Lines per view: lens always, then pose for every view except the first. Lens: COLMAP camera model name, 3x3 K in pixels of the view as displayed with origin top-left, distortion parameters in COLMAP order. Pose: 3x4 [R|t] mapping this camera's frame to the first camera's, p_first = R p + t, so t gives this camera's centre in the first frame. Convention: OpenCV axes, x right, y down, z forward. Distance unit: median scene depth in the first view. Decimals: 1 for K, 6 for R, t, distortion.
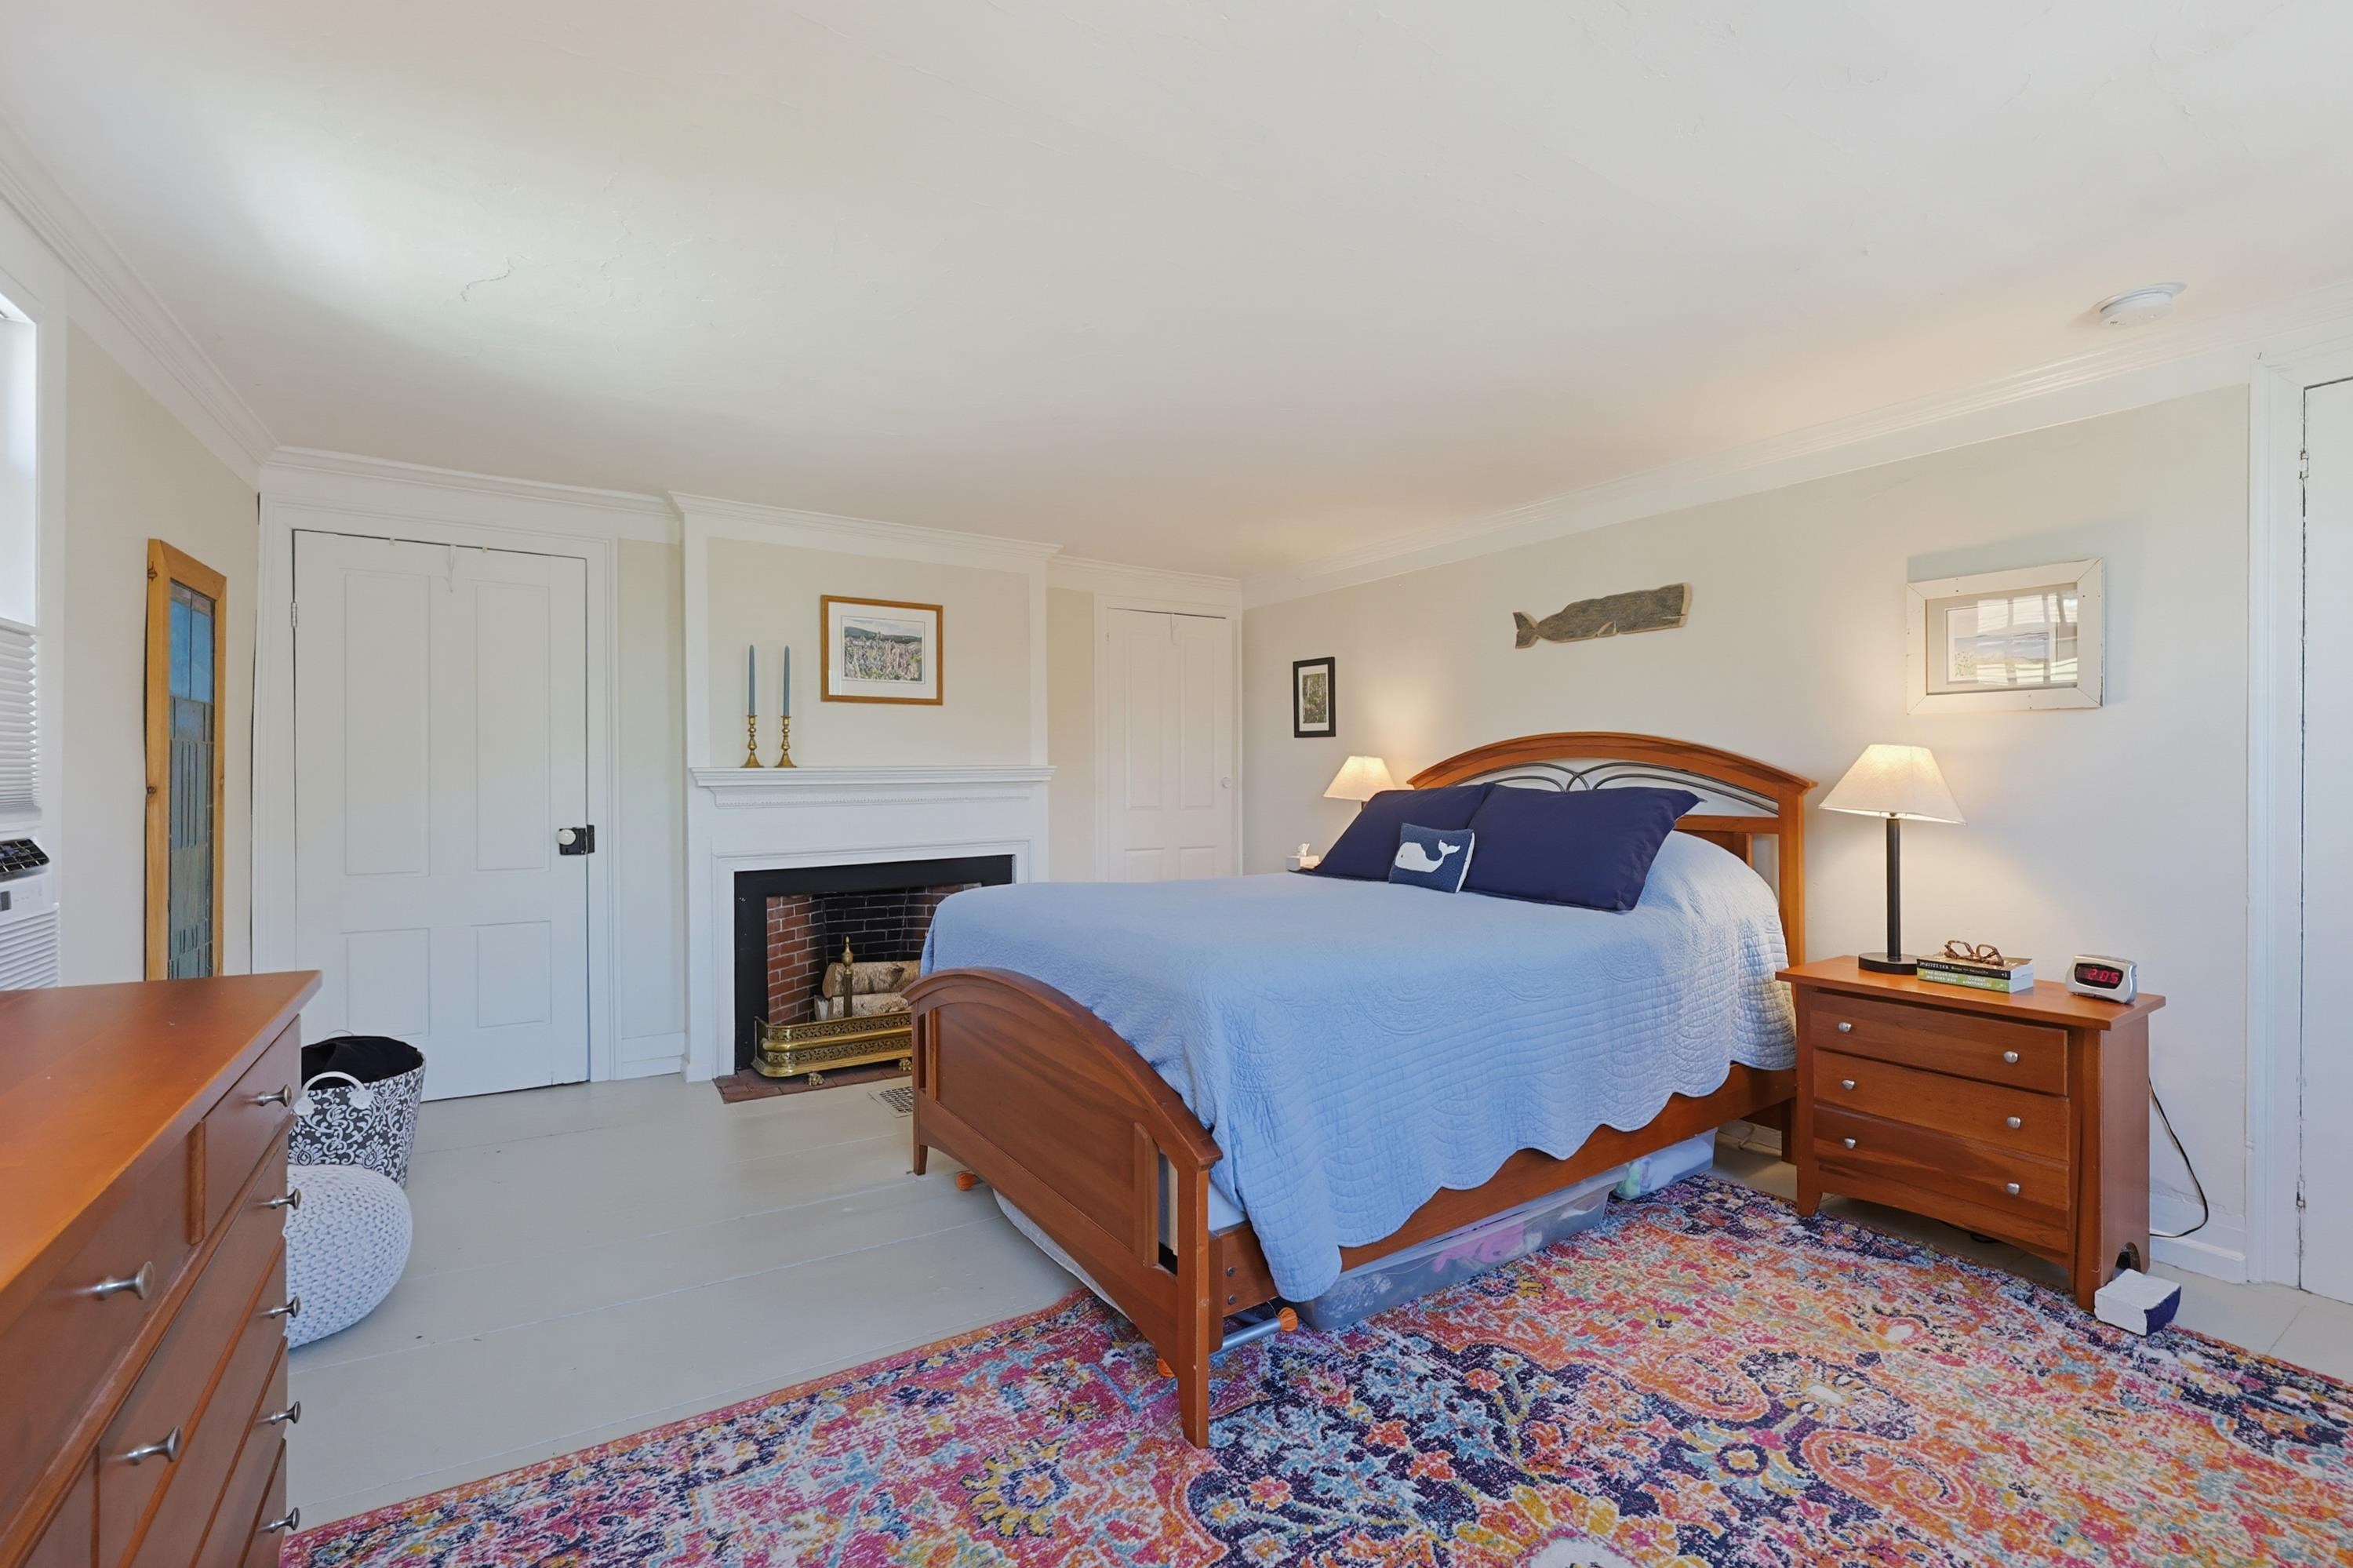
lens RADIAL K [[1004.6, 0, 1222.9], [0, 1004.6, 779.4], [0, 0, 1]] dist [0.000621, 0.000075]
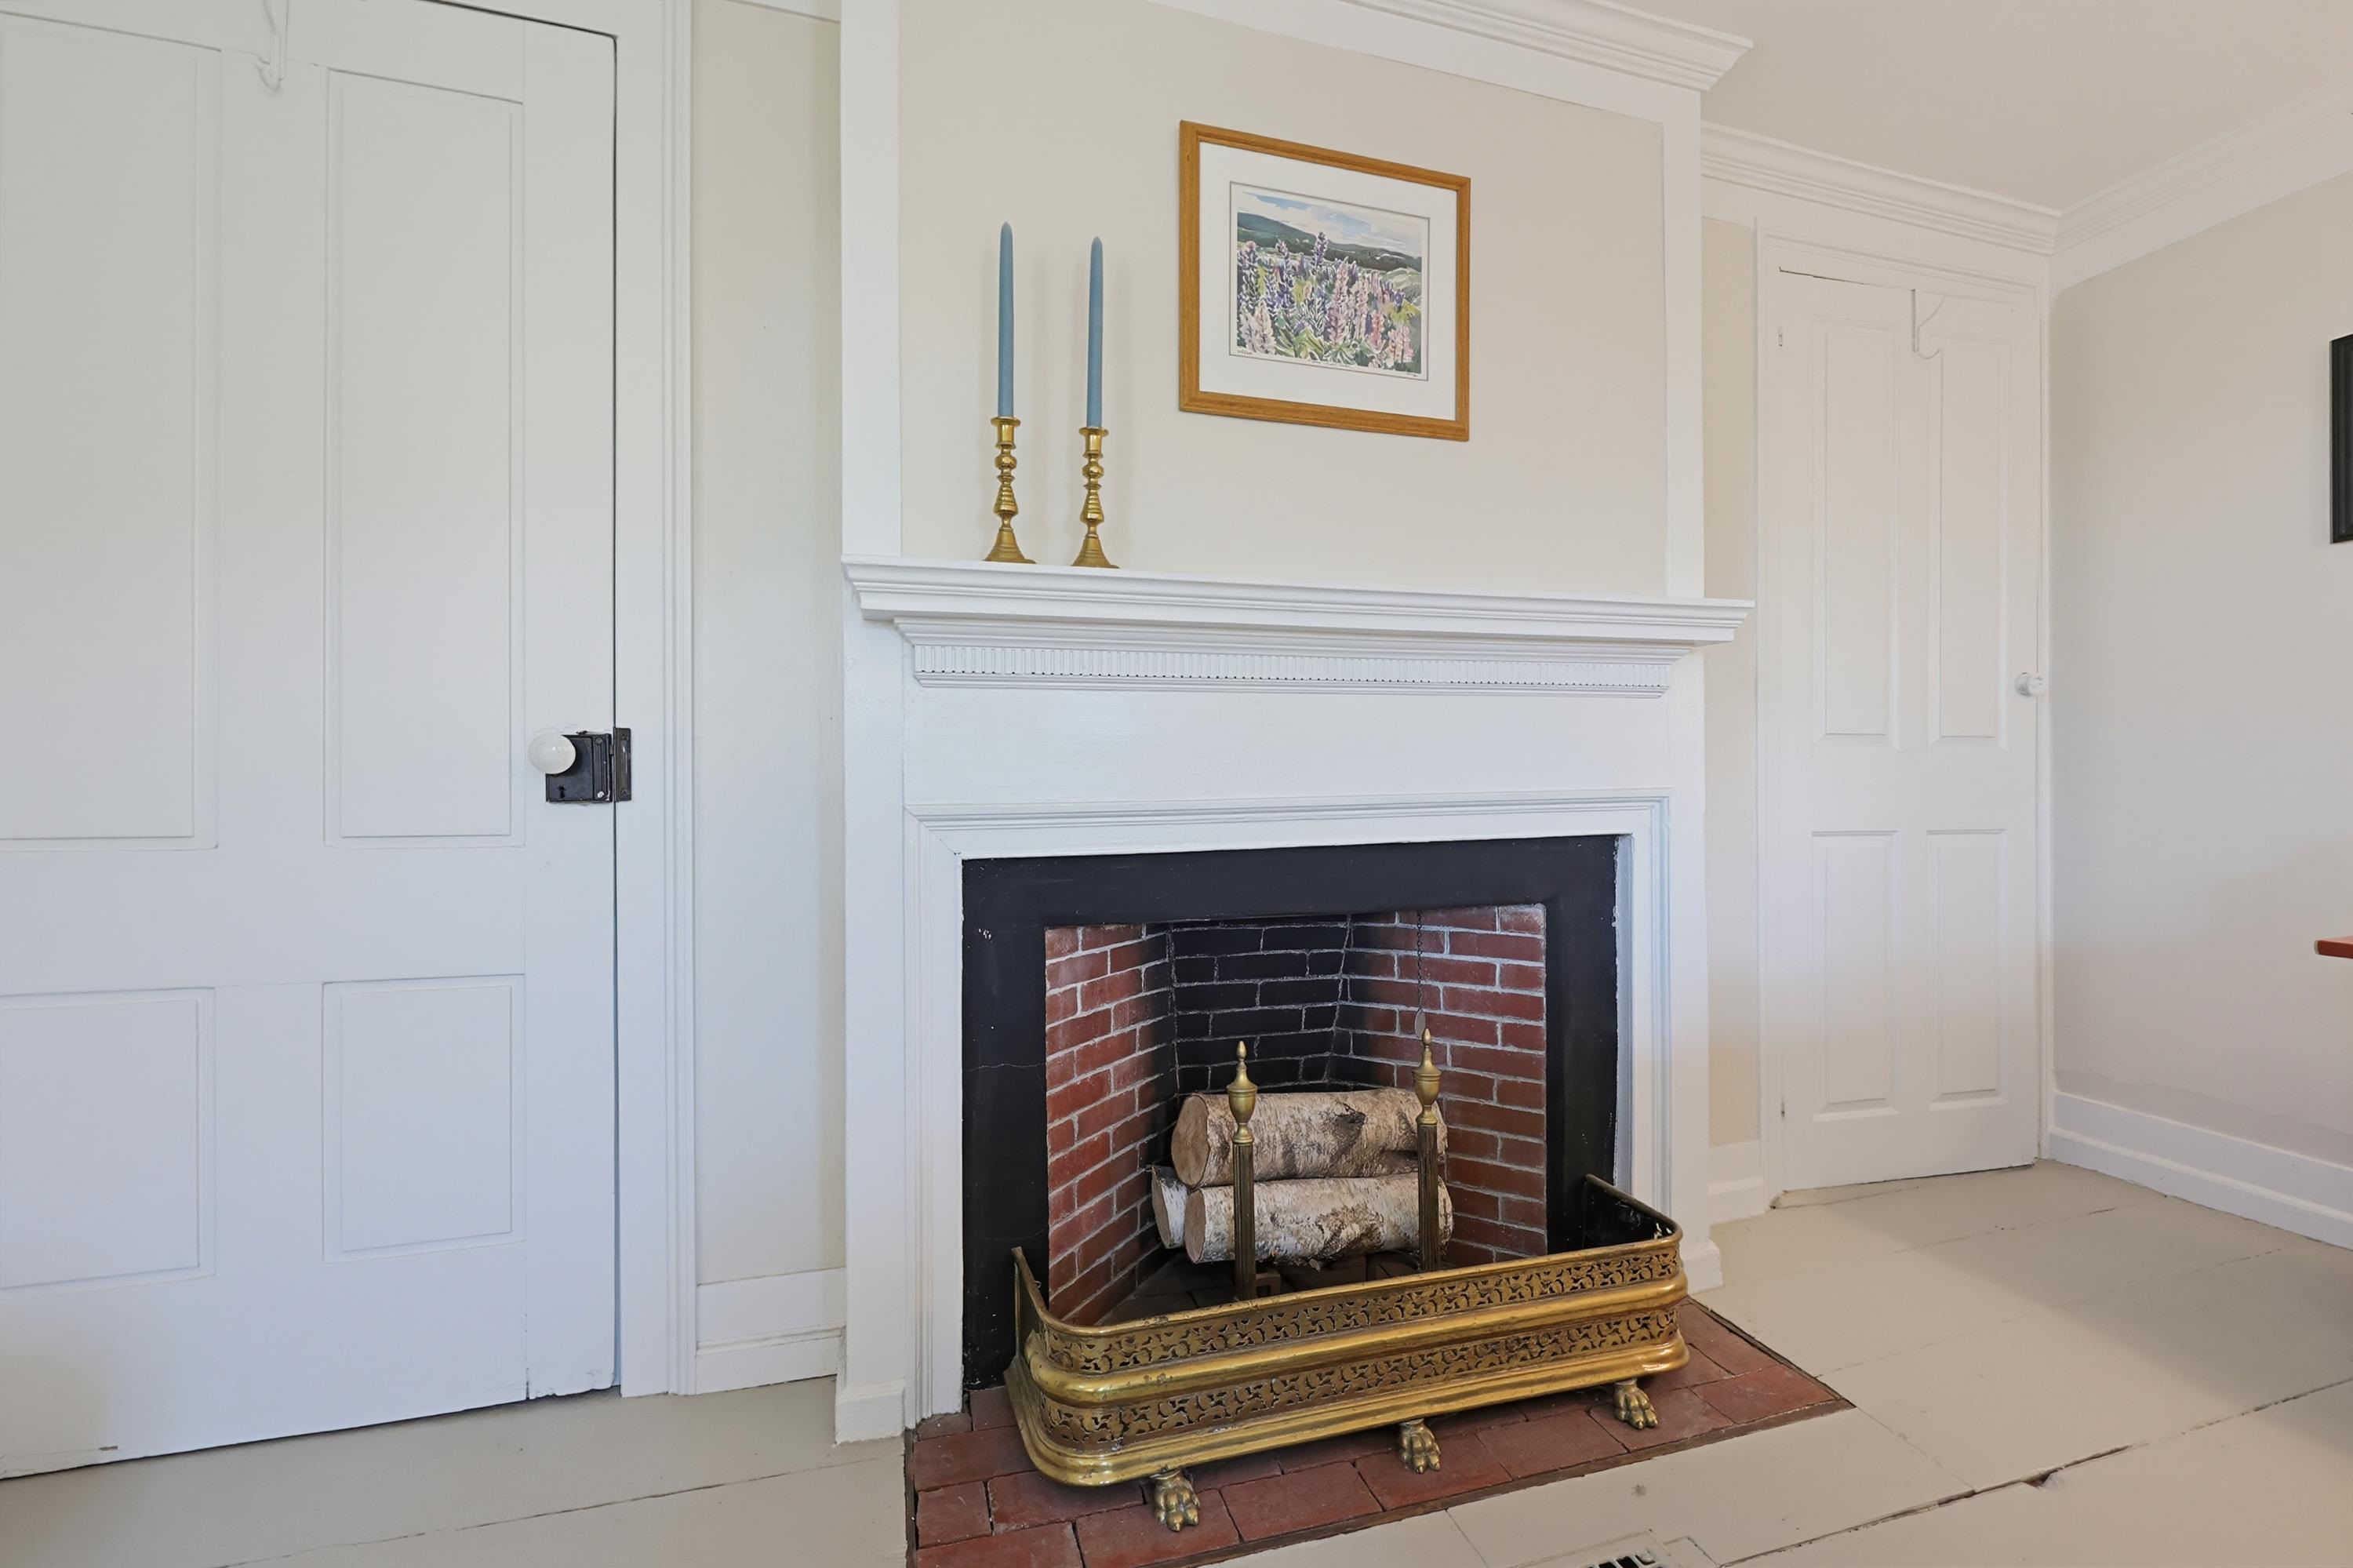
lens RADIAL K [[1004.6, 0, 1222.9], [0, 1004.6, 779.4], [0, 0, 1]] dist [0.000621, 0.000075]
pose [[0.964596, -0.001244, -0.263729, -0.278122], [-0.001724, 0.999938, -0.011023, 0.062842], [0.263726, 0.011088, 0.964534, 0.627110]]
